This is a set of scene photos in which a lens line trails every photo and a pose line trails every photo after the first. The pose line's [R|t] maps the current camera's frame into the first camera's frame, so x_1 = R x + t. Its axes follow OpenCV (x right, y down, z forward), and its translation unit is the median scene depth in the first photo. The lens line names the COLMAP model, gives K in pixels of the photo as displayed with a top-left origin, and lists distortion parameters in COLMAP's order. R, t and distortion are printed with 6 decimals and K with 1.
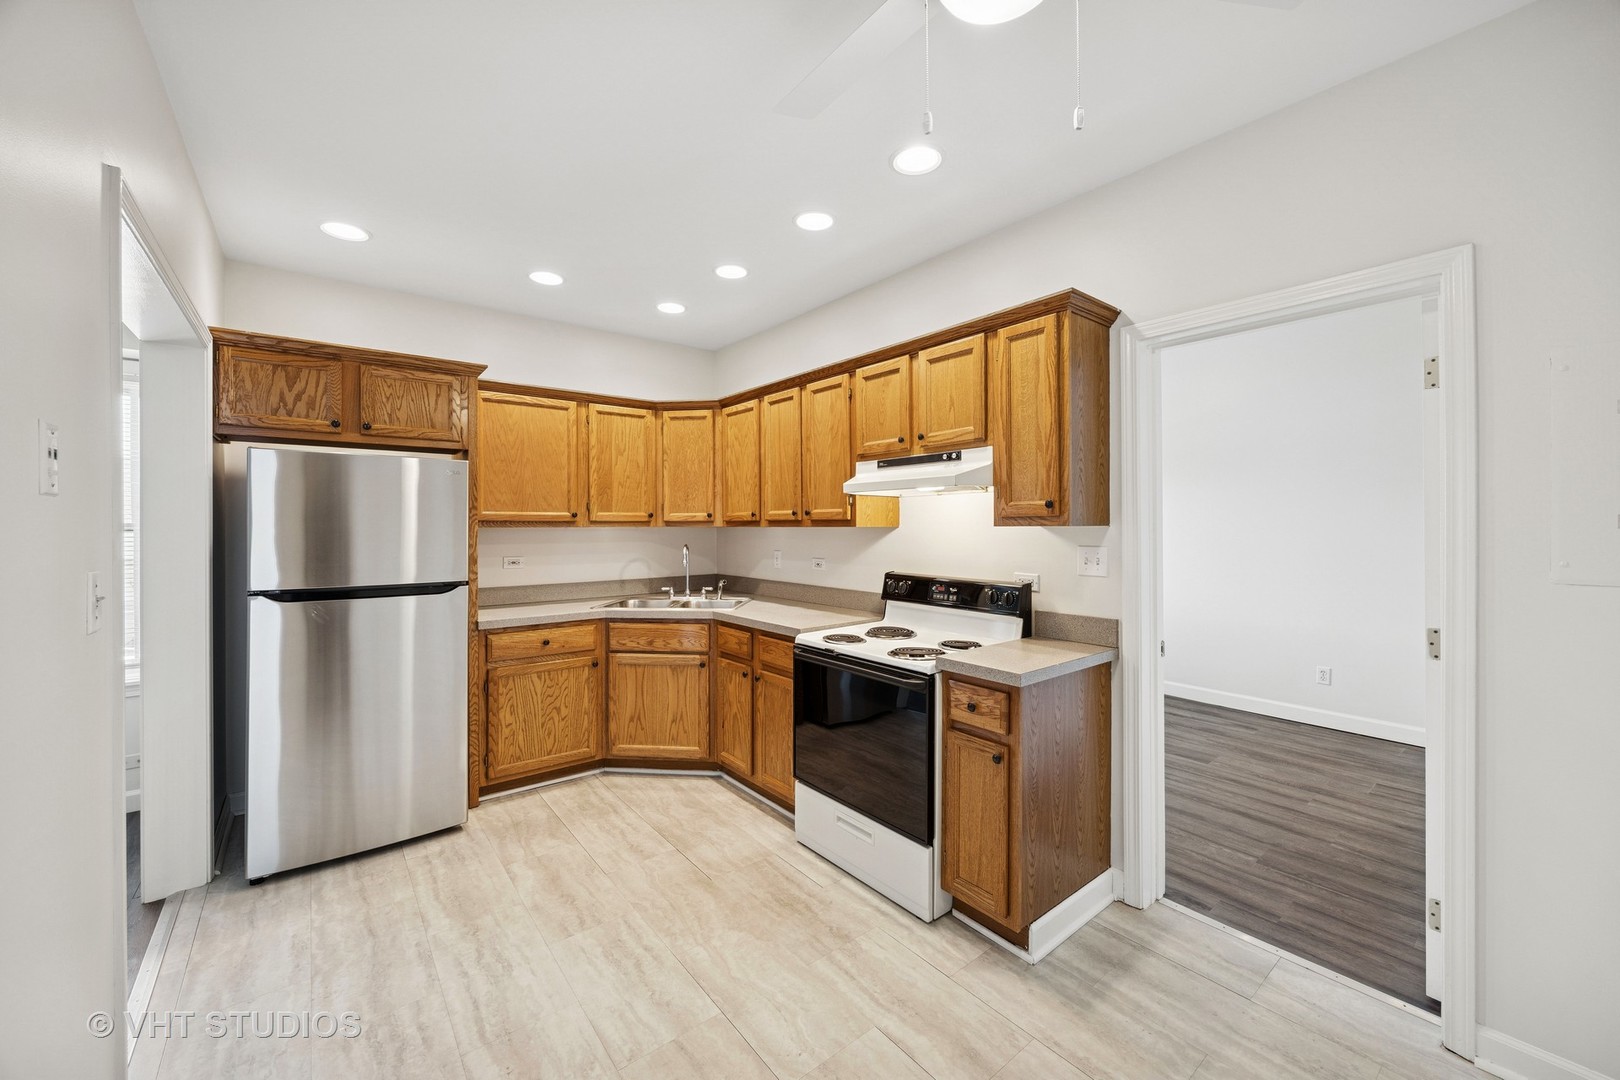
lens RADIAL K [[629.0, 0, 810.5], [0, 629.0, 526.2], [0, 0, 1]] dist [-0.001237, 0.000778]
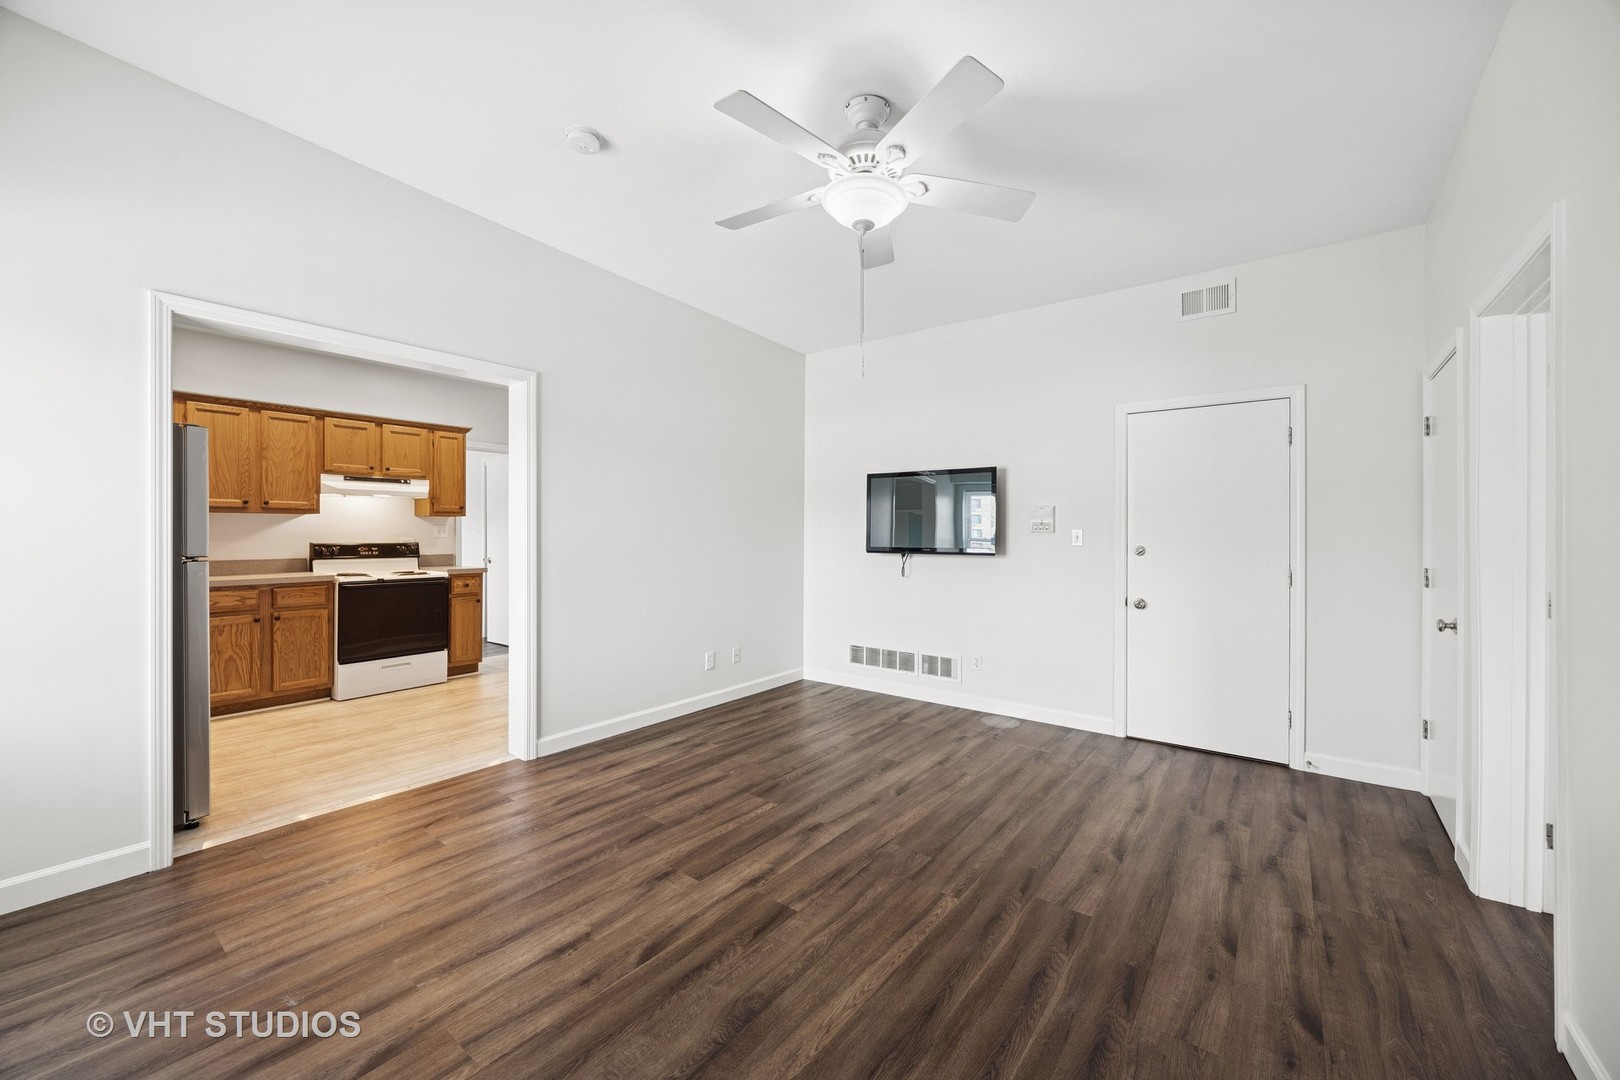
lens RADIAL K [[629.0, 0, 808.7], [0, 629.0, 535.8], [0, 0, 1]] dist [-0.001237, 0.000778]
pose [[-0.259478, -0.003117, 0.965744, -1.763207], [0.001736, 0.999992, 0.003693, 0.052300], [-0.965747, 0.002635, -0.259471, 0.206996]]
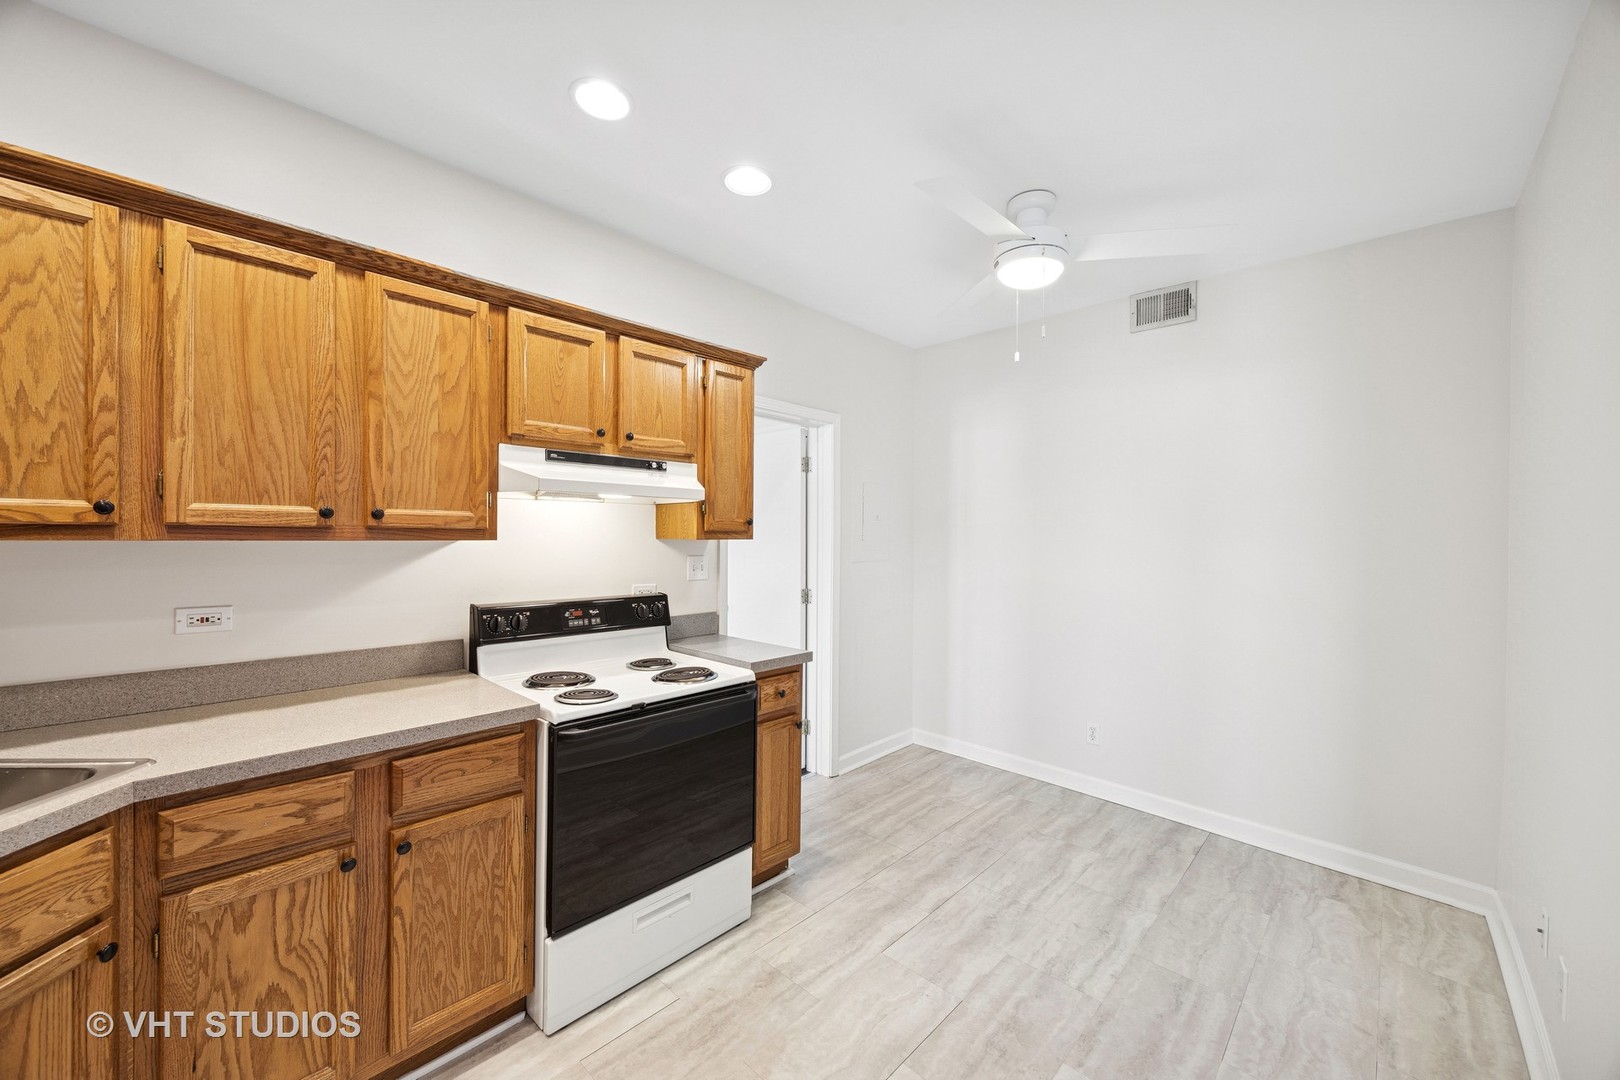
lens RADIAL K [[629.0, 0, 809.2], [0, 629.0, 540.4], [0, 0, 1]] dist [-0.001237, 0.000778]
pose [[-0.138563, -0.003584, 0.990347, -0.617179], [-0.002125, 0.999992, 0.003322, -0.001911], [-0.990351, -0.001644, -0.138570, 0.748988]]
